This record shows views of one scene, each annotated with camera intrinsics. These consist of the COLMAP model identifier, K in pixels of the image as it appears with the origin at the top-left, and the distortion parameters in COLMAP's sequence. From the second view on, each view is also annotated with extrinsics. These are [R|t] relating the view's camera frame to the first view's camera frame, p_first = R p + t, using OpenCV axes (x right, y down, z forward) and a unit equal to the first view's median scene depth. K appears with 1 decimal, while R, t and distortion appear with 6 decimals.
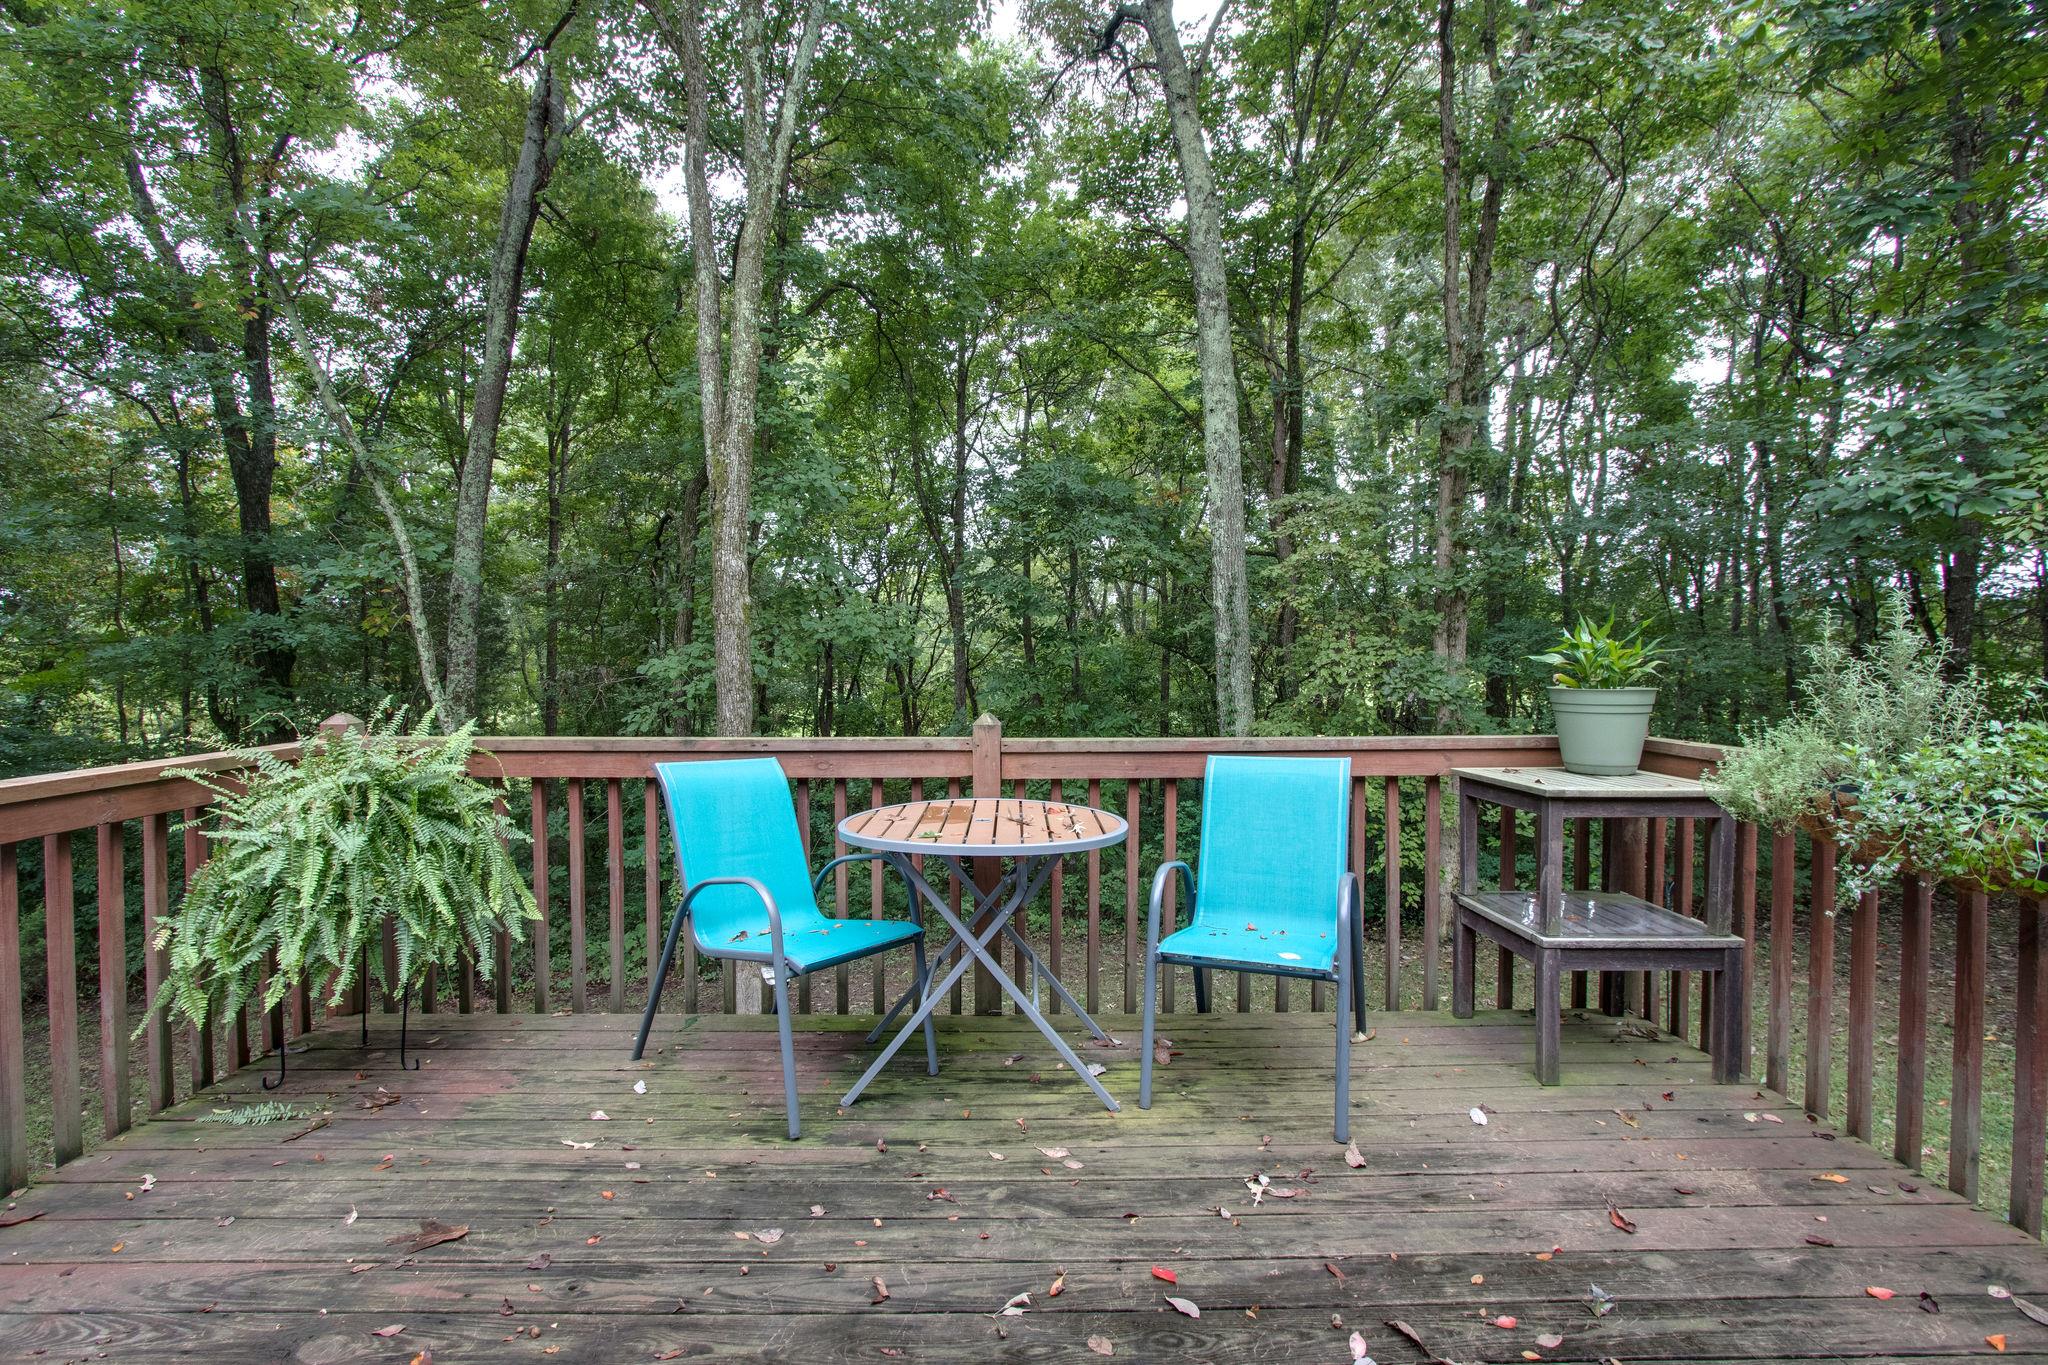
lens RADIAL K [[985.7, 0, 1017.8], [0, 985.7, 676.1], [0, 0, 1]] dist [-0.017144, 0.002009]
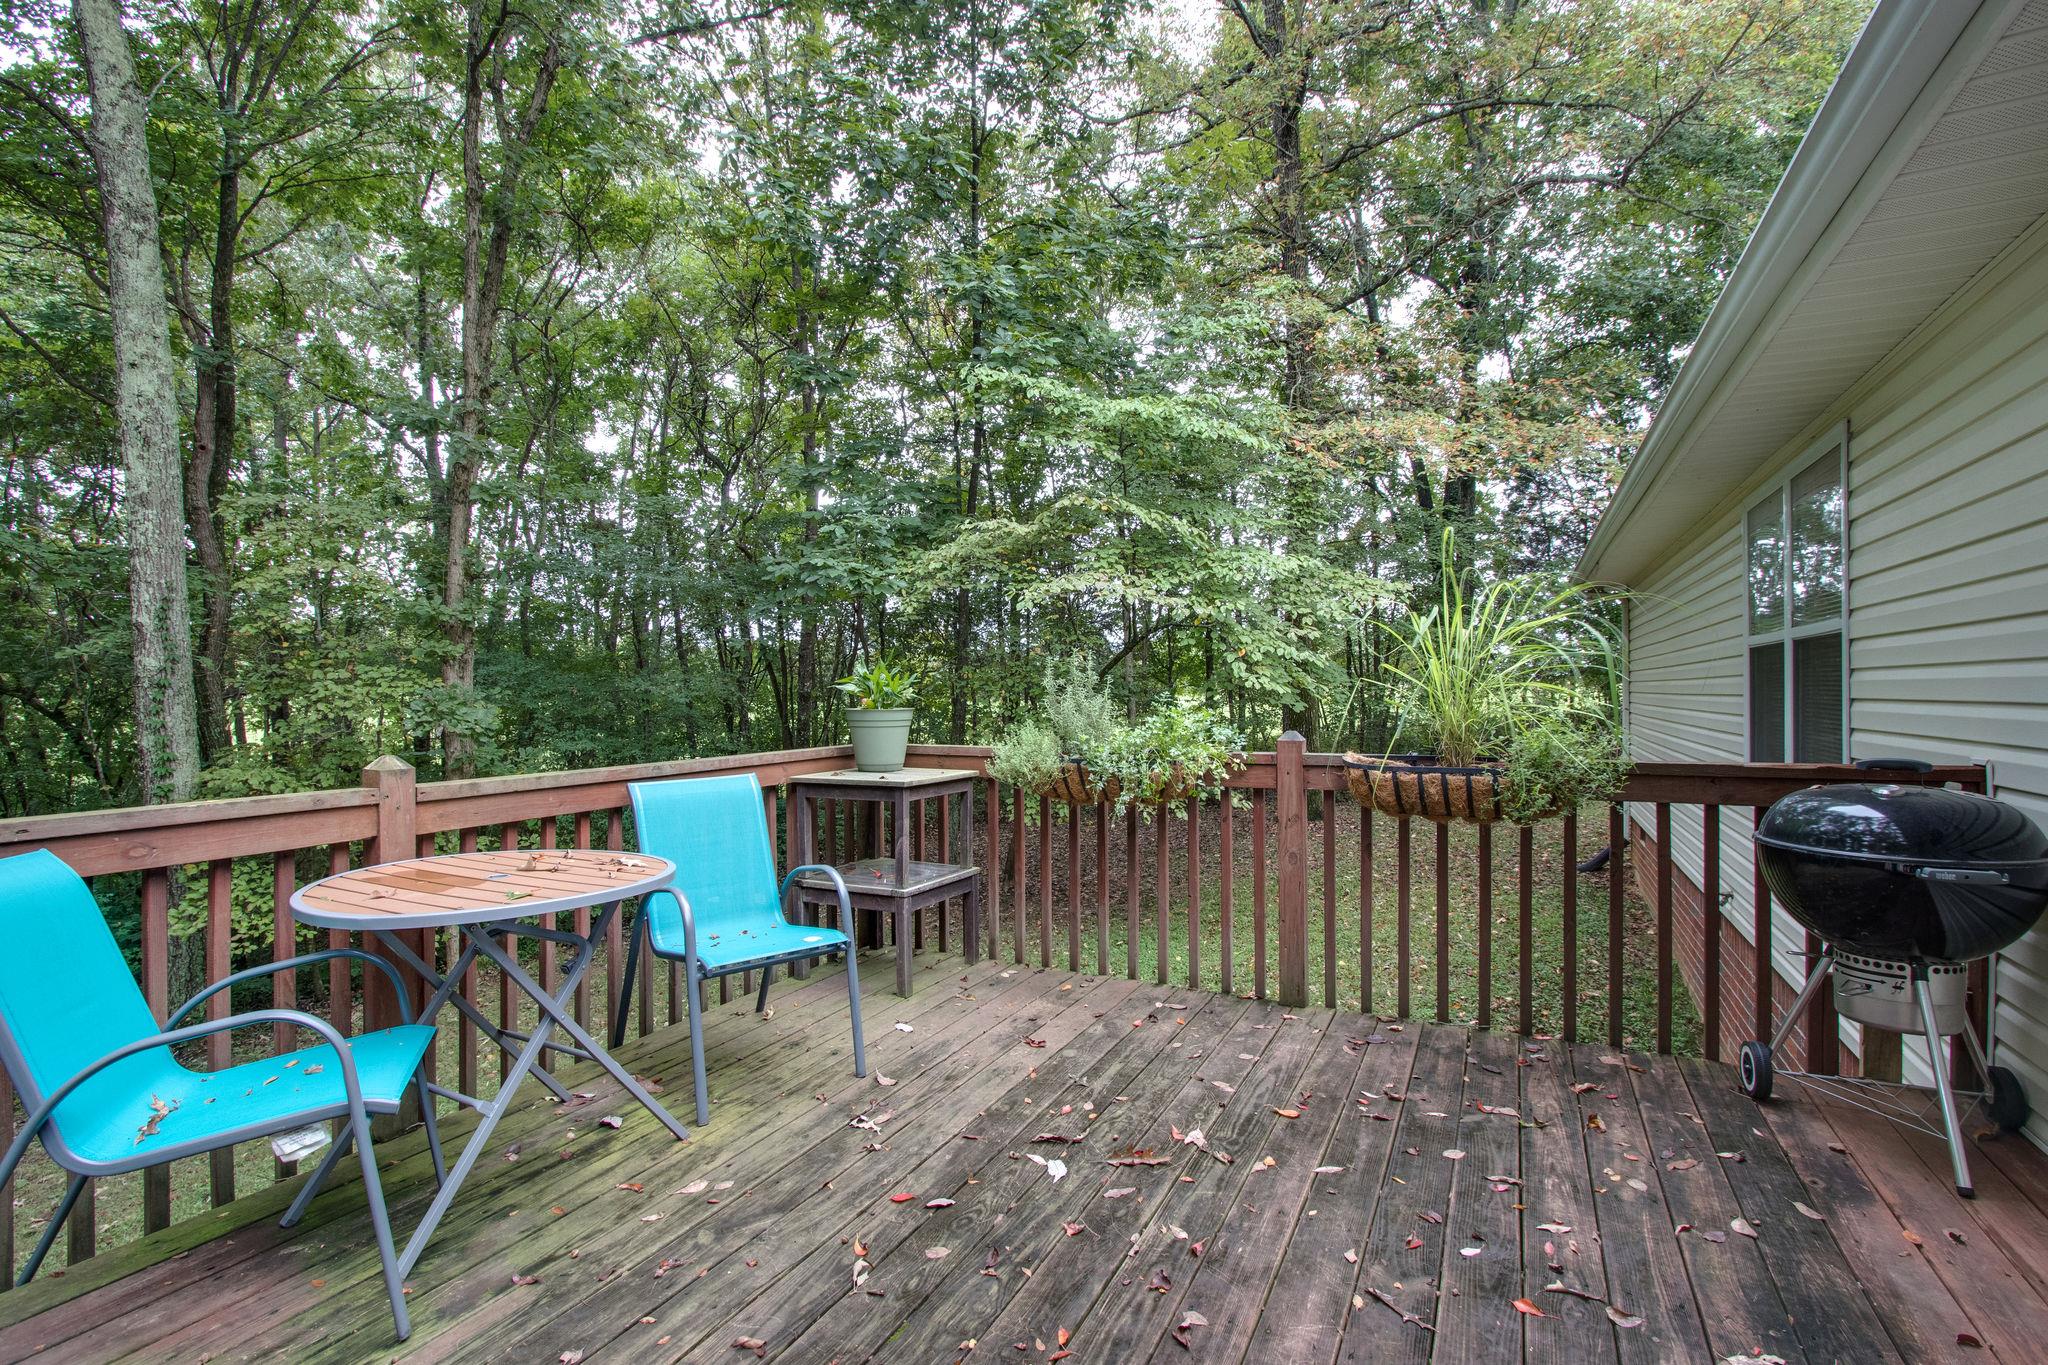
lens RADIAL K [[985.7, 0, 1017.8], [0, 985.7, 676.1], [0, 0, 1]] dist [-0.017144, 0.002009]
pose [[0.441184, 0.013084, 0.897321, -0.586954], [0.018356, 0.999553, -0.023600, 0.001217], [-0.897229, 0.026883, 0.440746, 0.216944]]
